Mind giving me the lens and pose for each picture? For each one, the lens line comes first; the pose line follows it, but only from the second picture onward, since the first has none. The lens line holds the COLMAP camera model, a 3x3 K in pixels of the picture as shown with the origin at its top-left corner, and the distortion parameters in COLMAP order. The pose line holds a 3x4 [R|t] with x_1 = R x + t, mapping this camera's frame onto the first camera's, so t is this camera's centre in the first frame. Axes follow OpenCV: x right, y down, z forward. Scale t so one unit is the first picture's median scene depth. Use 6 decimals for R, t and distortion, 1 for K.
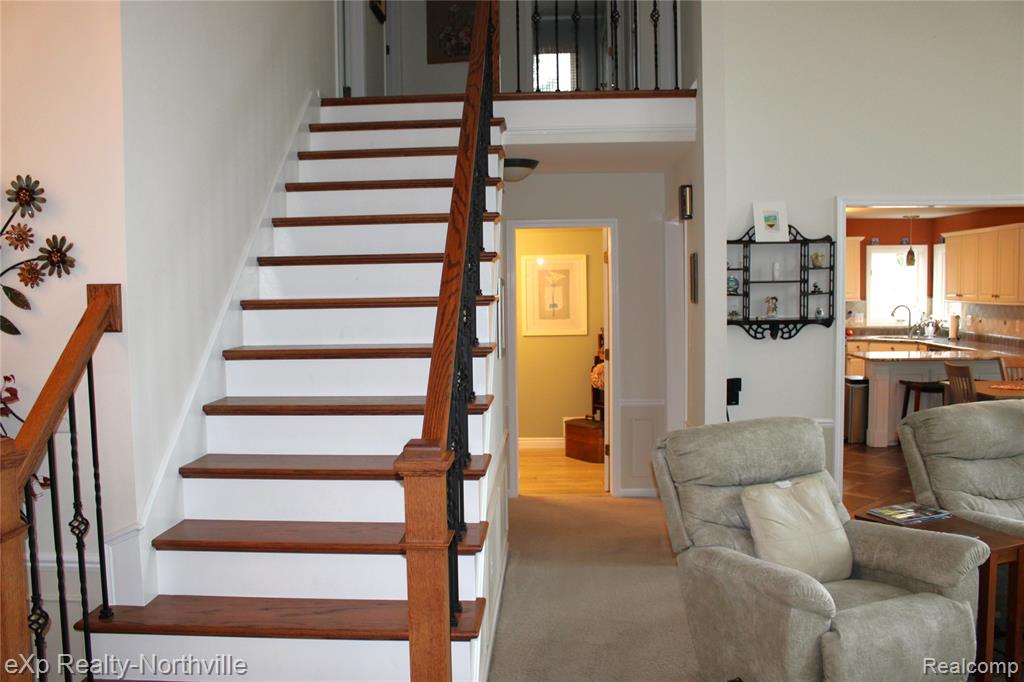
lens RADIAL K [[868.1, 0, 509.8], [0, 868.1, 339.4], [0, 0, 1]] dist [-0.085561, 0.003048]
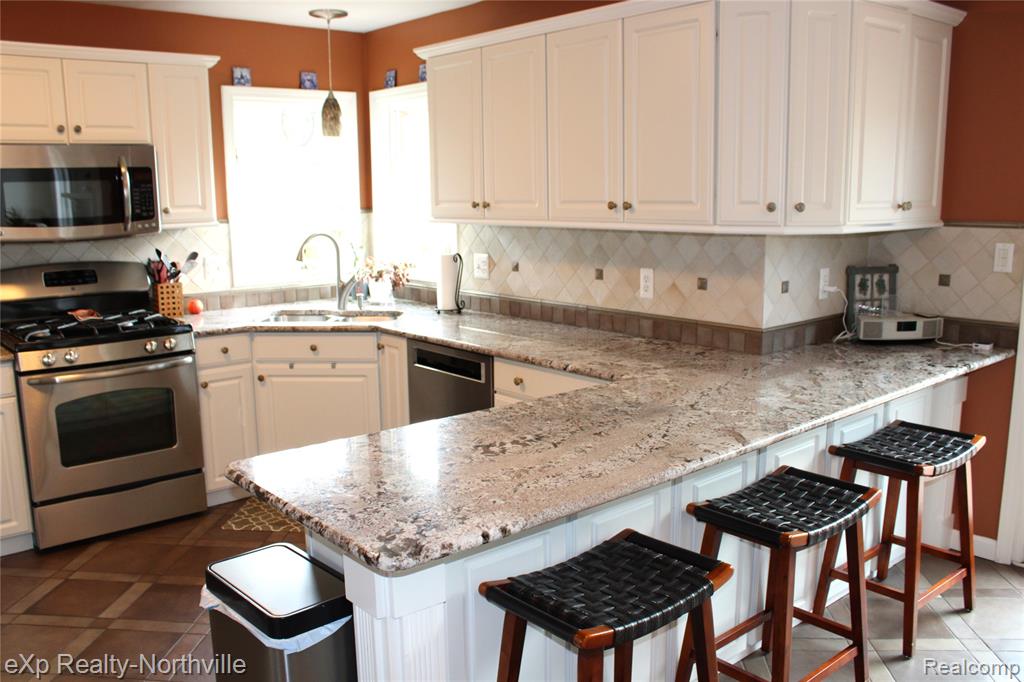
lens RADIAL K [[868.1, 0, 508.5], [0, 868.1, 341.9], [0, 0, 1]] dist [-0.085561, 0.003048]
pose [[0.726440, -0.117737, 0.677070, 0.251363], [0.047971, 0.991499, 0.120945, -0.035811], [-0.685554, -0.055379, 0.725912, 0.666205]]
